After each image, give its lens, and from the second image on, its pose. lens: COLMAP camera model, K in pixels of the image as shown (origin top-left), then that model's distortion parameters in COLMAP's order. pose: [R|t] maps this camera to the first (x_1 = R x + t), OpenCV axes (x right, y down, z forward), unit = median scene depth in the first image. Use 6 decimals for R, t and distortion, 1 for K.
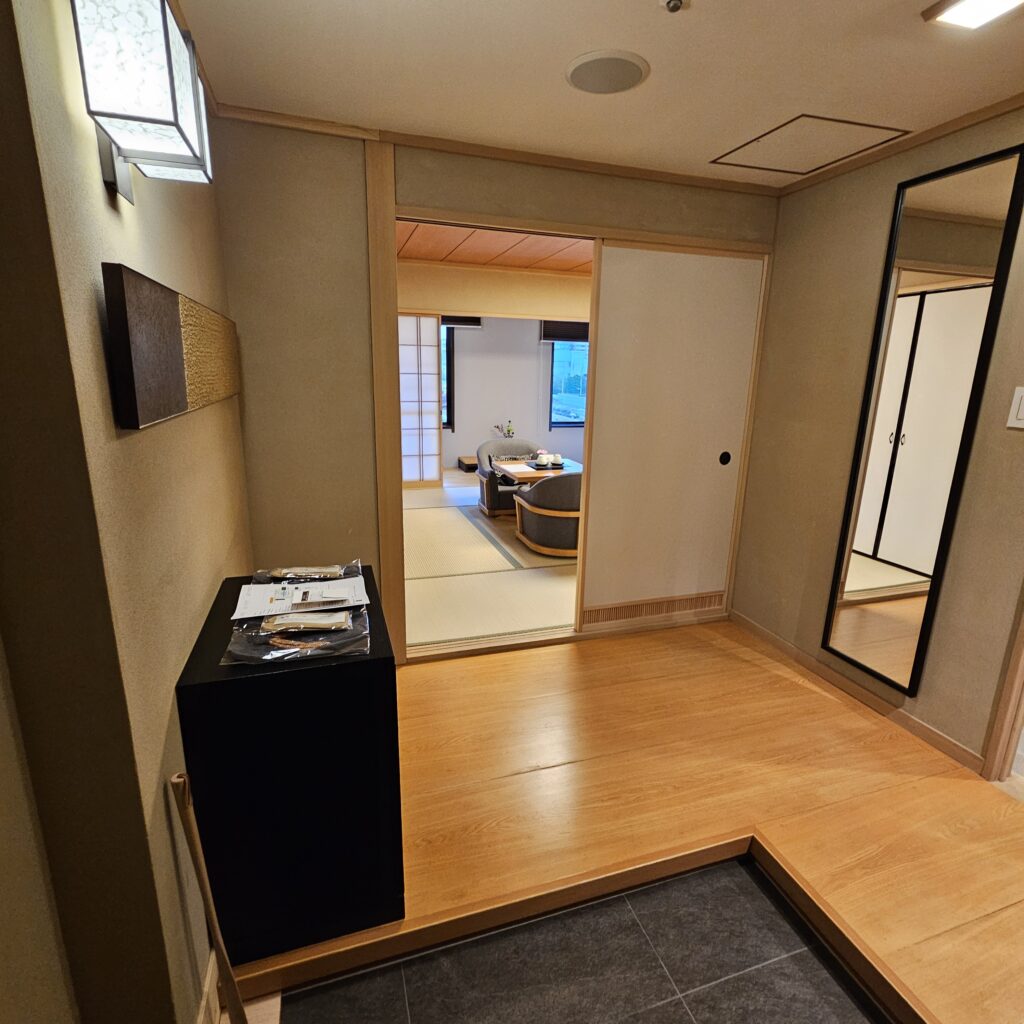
lens RADIAL K [[561.1, 0, 509.1], [0, 561.1, 513.3], [0, 0, 1]] dist [-0.001215, 0.000270]
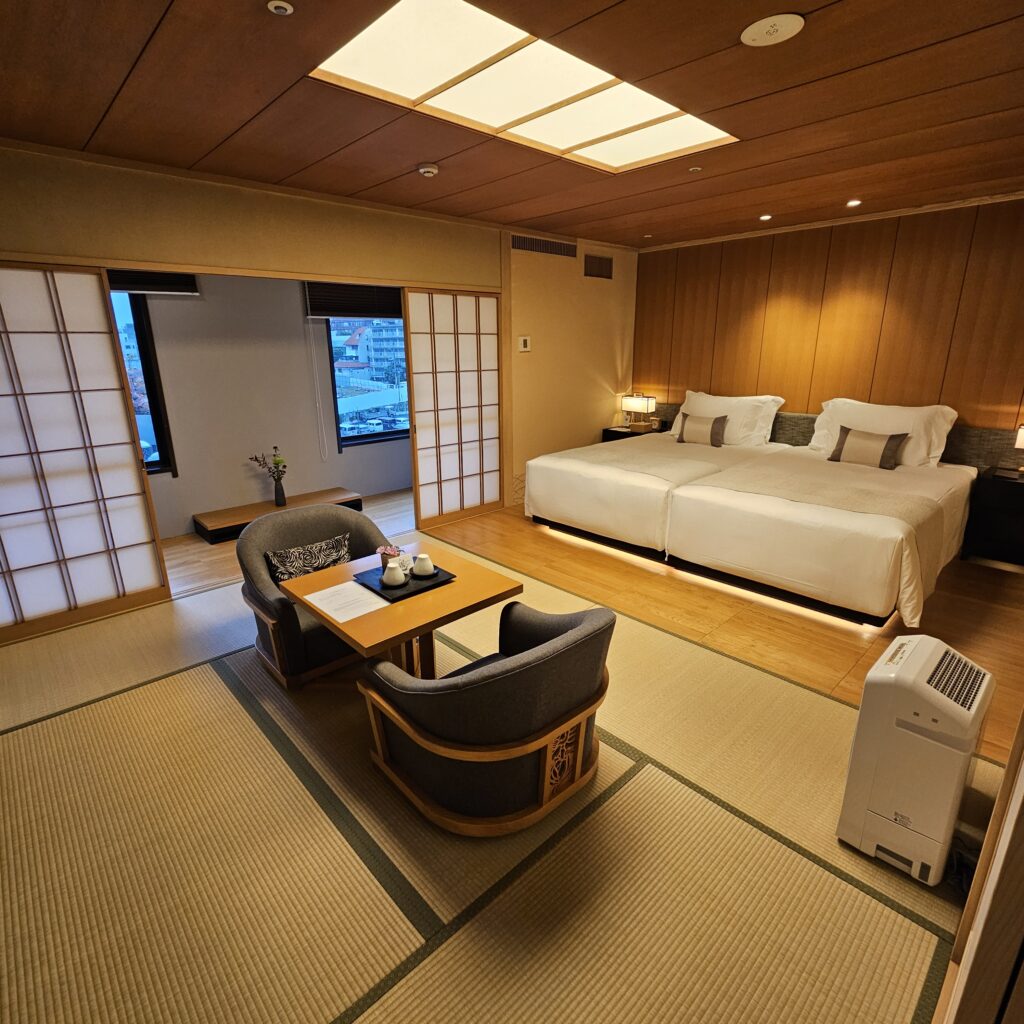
lens RADIAL K [[561.1, 0, 510.4], [0, 561.1, 507.9], [0, 0, 1]] dist [-0.001215, 0.000270]
pose [[0.903209, -0.146443, 0.403445, -0.028554], [0.128231, 0.989130, 0.071960, -0.128465], [-0.409598, -0.013260, 0.912170, 0.380049]]
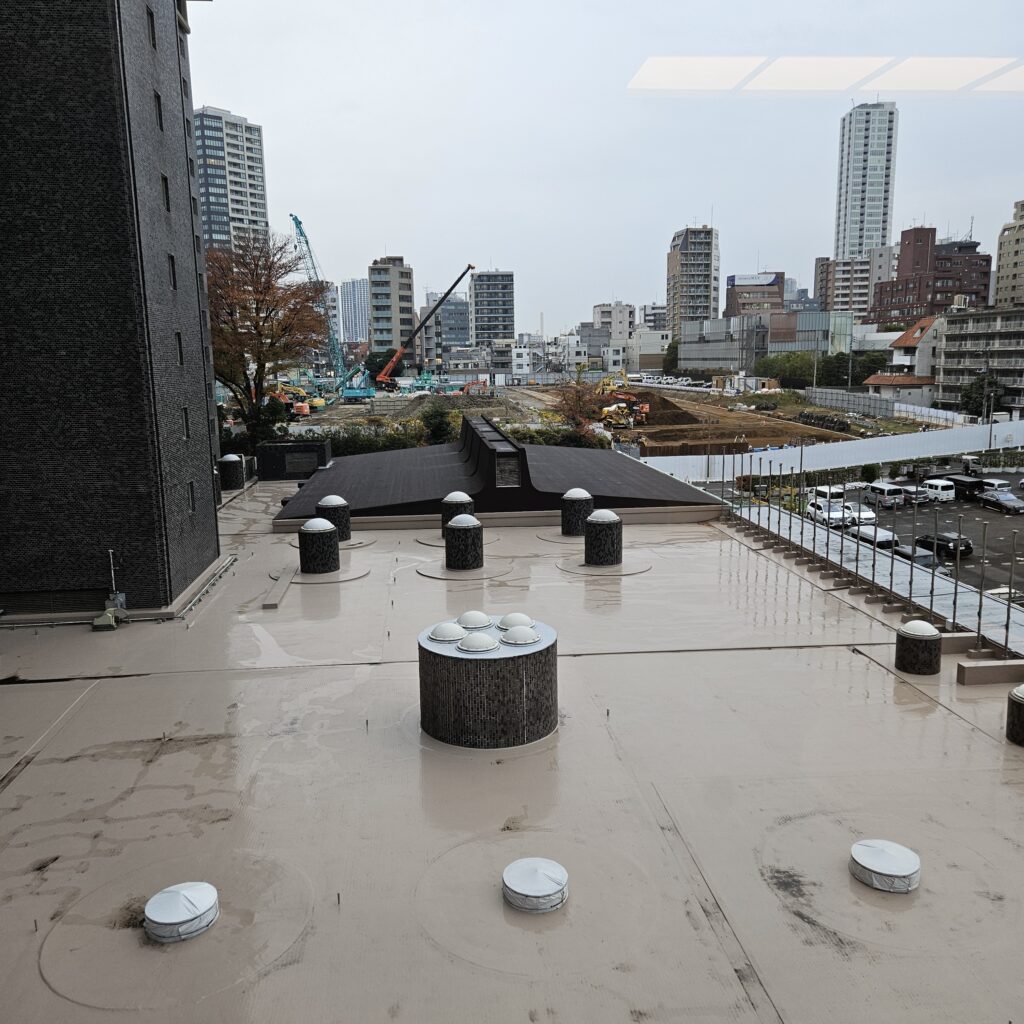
lens RADIAL K [[912.2, 0, 508.9], [0, 912.2, 512.9], [0, 0, 1]] dist [0.037943, 0.005732]
pose [[0.977012, 0.003160, -0.213160, -0.191141], [-0.018374, 0.997417, -0.069432, -0.294784], [0.212390, 0.071753, 0.974547, 1.104197]]
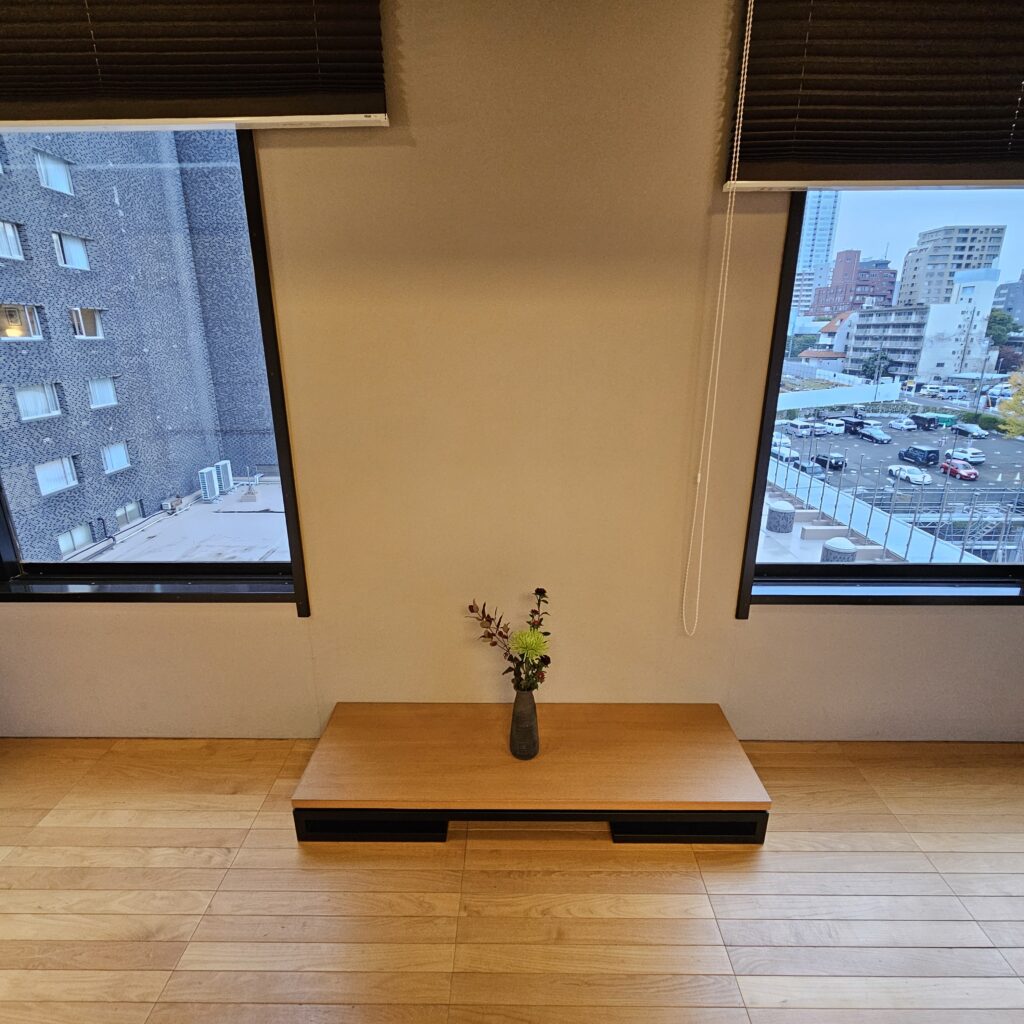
lens RADIAL K [[561.1, 0, 510.3], [0, 561.1, 508.3], [0, 0, 1]] dist [-0.001215, 0.000270]
pose [[0.949577, 0.075289, -0.304361, 0.062259], [-0.057503, 0.996095, 0.066999, -0.246794], [0.308217, -0.046119, 0.950198, 0.938003]]
